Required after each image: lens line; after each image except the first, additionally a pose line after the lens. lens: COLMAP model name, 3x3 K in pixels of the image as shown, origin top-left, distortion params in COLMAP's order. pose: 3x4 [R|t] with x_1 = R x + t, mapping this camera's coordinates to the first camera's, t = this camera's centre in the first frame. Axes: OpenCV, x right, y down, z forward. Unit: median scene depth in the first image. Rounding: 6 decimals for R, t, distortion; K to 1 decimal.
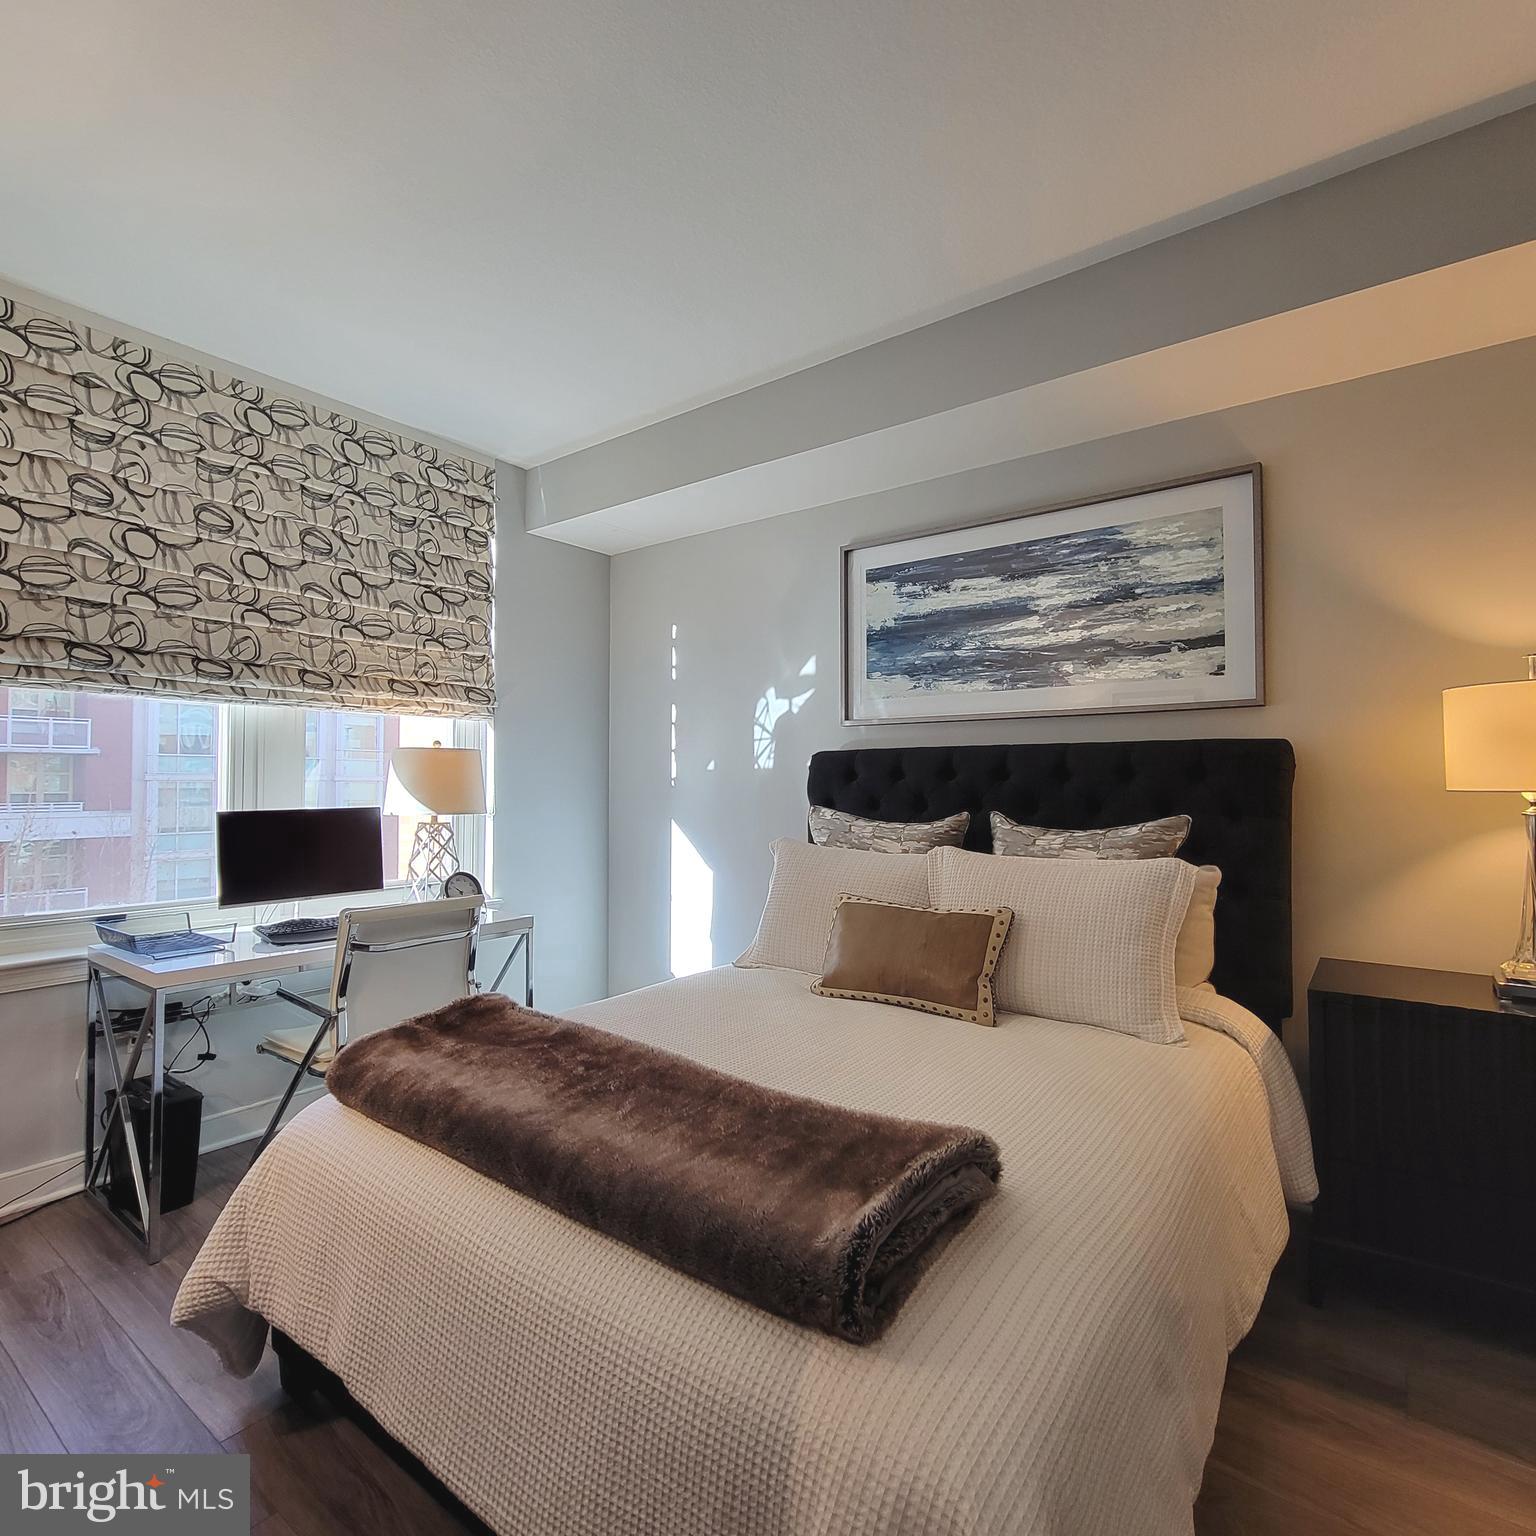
lens RADIAL K [[845.9, 0, 754.3], [0, 845.9, 767.7], [0, 0, 1]] dist [0.001948, -0.002453]
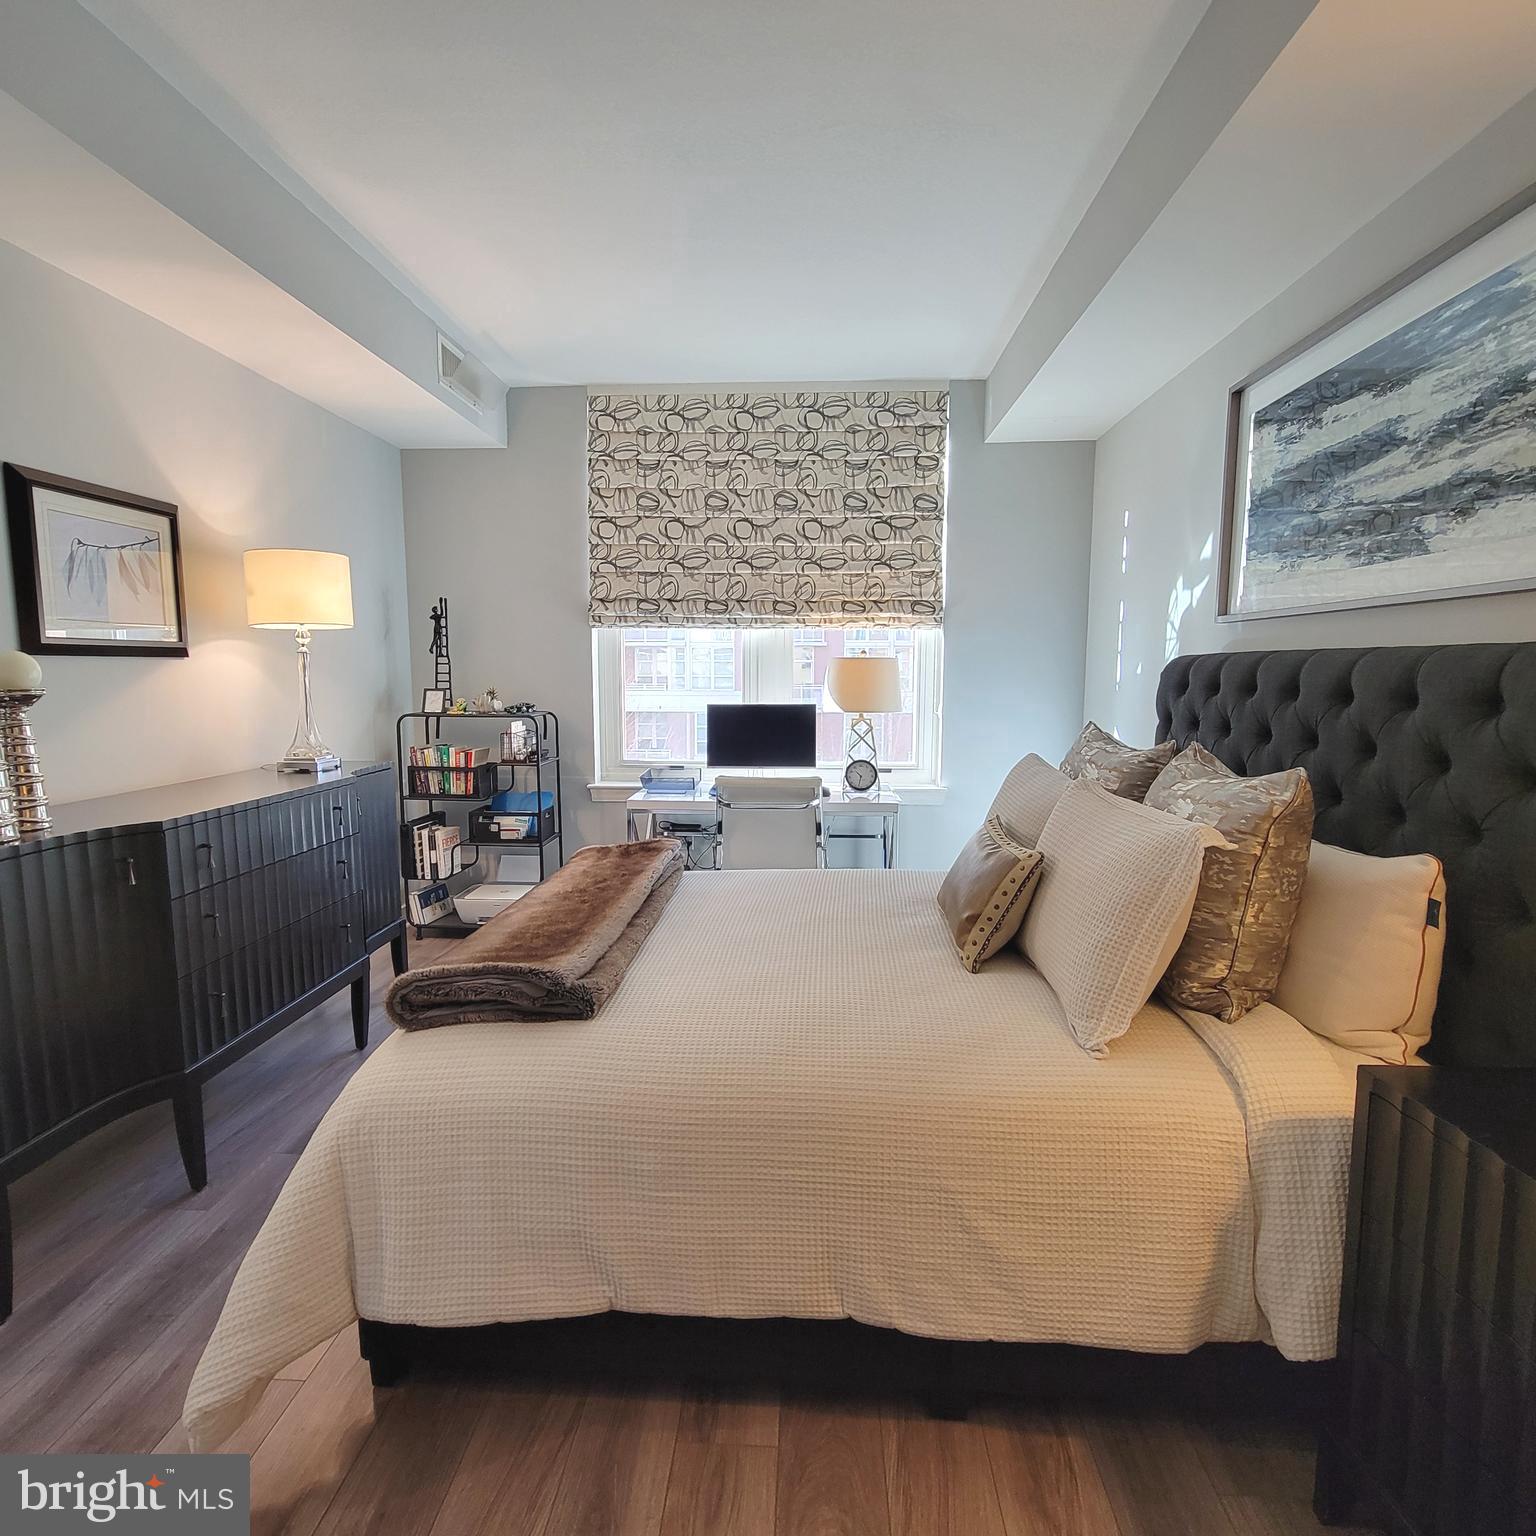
lens RADIAL K [[845.9, 0, 768.1], [0, 845.9, 771.0], [0, 0, 1]] dist [0.001948, -0.002453]
pose [[0.556490, 0.103038, -0.824440, 0.603287], [0.013943, 0.990983, 0.133263, -0.025990], [0.830737, -0.085655, 0.550035, 0.215932]]
